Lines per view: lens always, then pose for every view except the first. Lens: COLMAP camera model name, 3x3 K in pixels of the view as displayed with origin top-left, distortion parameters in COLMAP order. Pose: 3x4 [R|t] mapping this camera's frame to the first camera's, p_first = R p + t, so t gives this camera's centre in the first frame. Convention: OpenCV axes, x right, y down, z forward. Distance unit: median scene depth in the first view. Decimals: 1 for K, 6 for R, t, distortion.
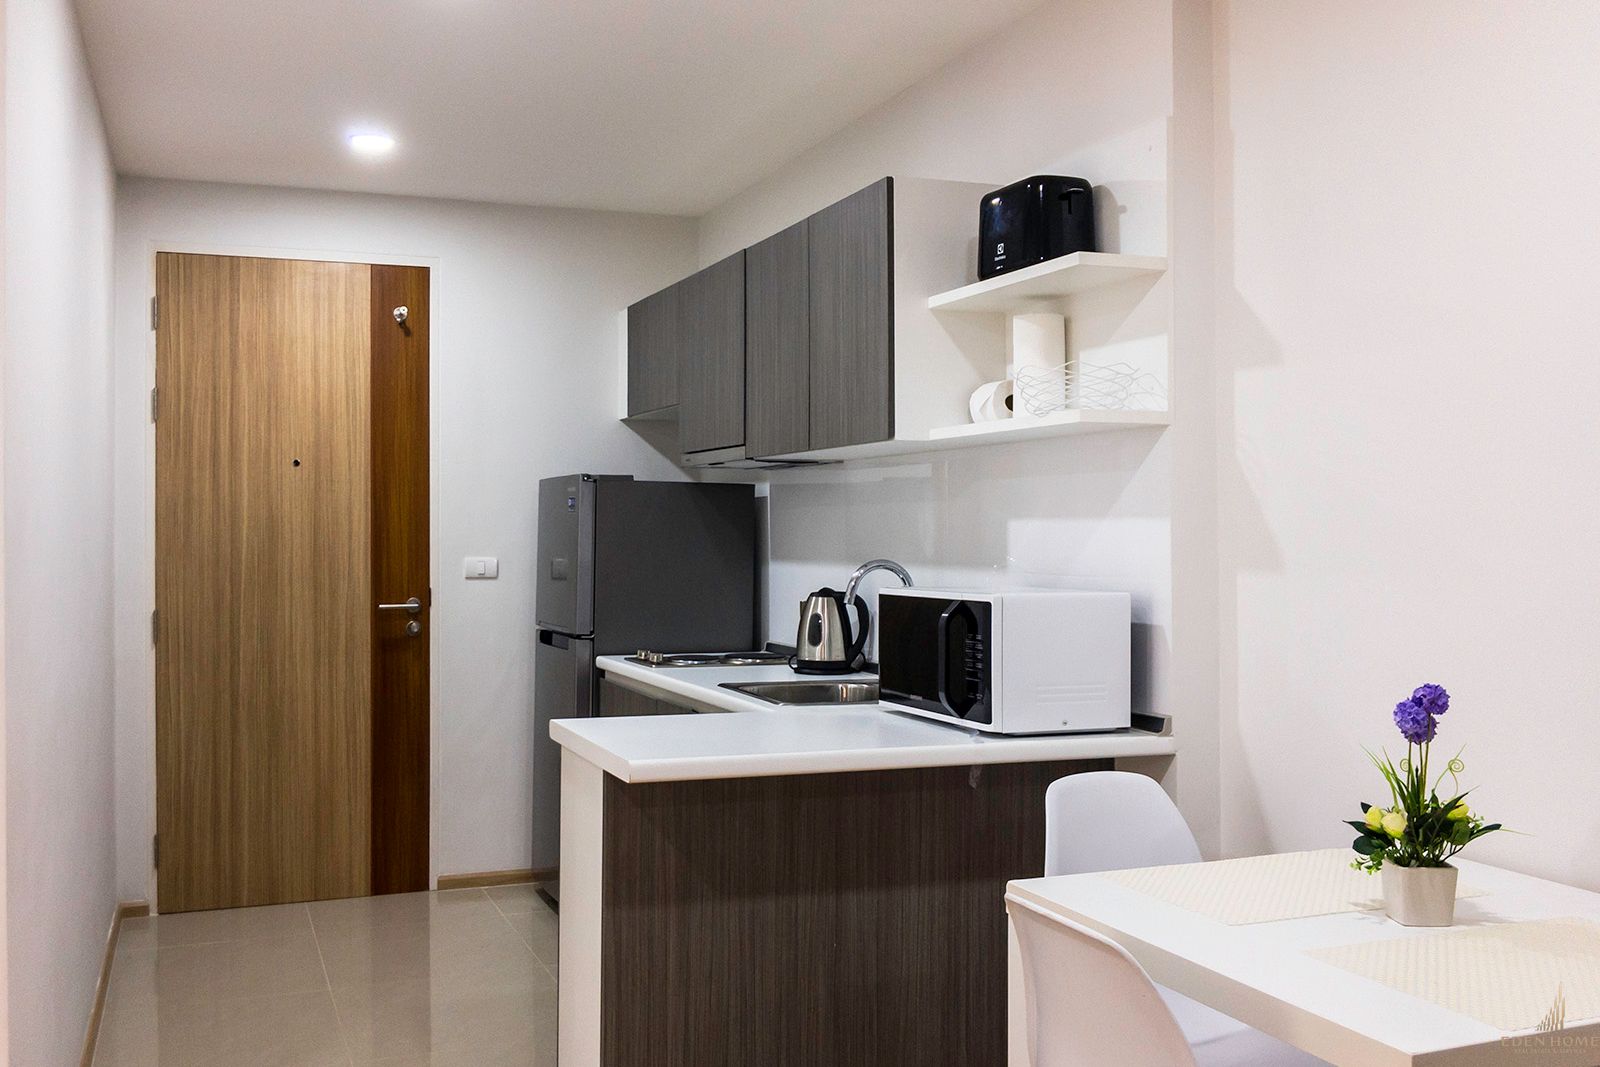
lens RADIAL K [[1609.6, 0, 800.0], [0, 1609.6, 533.5], [0, 0, 1]] dist [-0.001102, -0.000792]
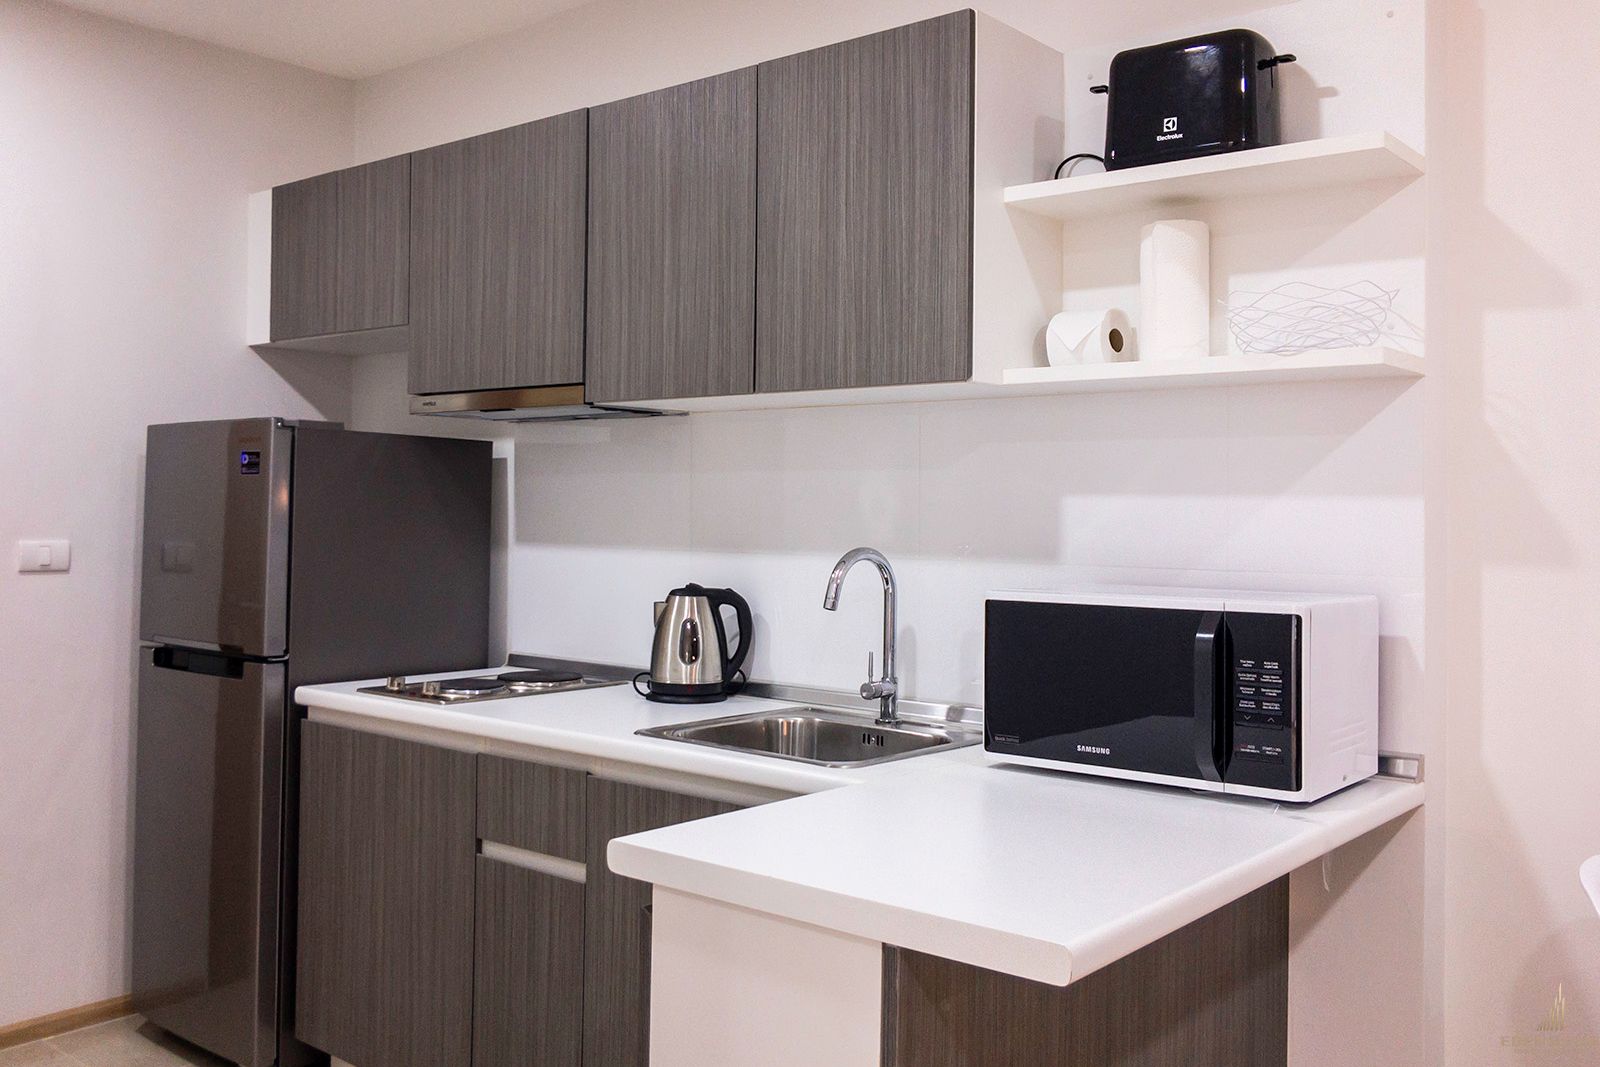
lens RADIAL K [[1425.2, 0, 801.3], [0, 1425.2, 517.0], [0, 0, 1]] dist [-0.009296, -0.001848]
pose [[0.864300, 0.005136, 0.502951, -0.271124], [-0.009390, 0.999938, 0.005926, -0.001110], [-0.502889, -0.009845, 0.864295, 0.414897]]
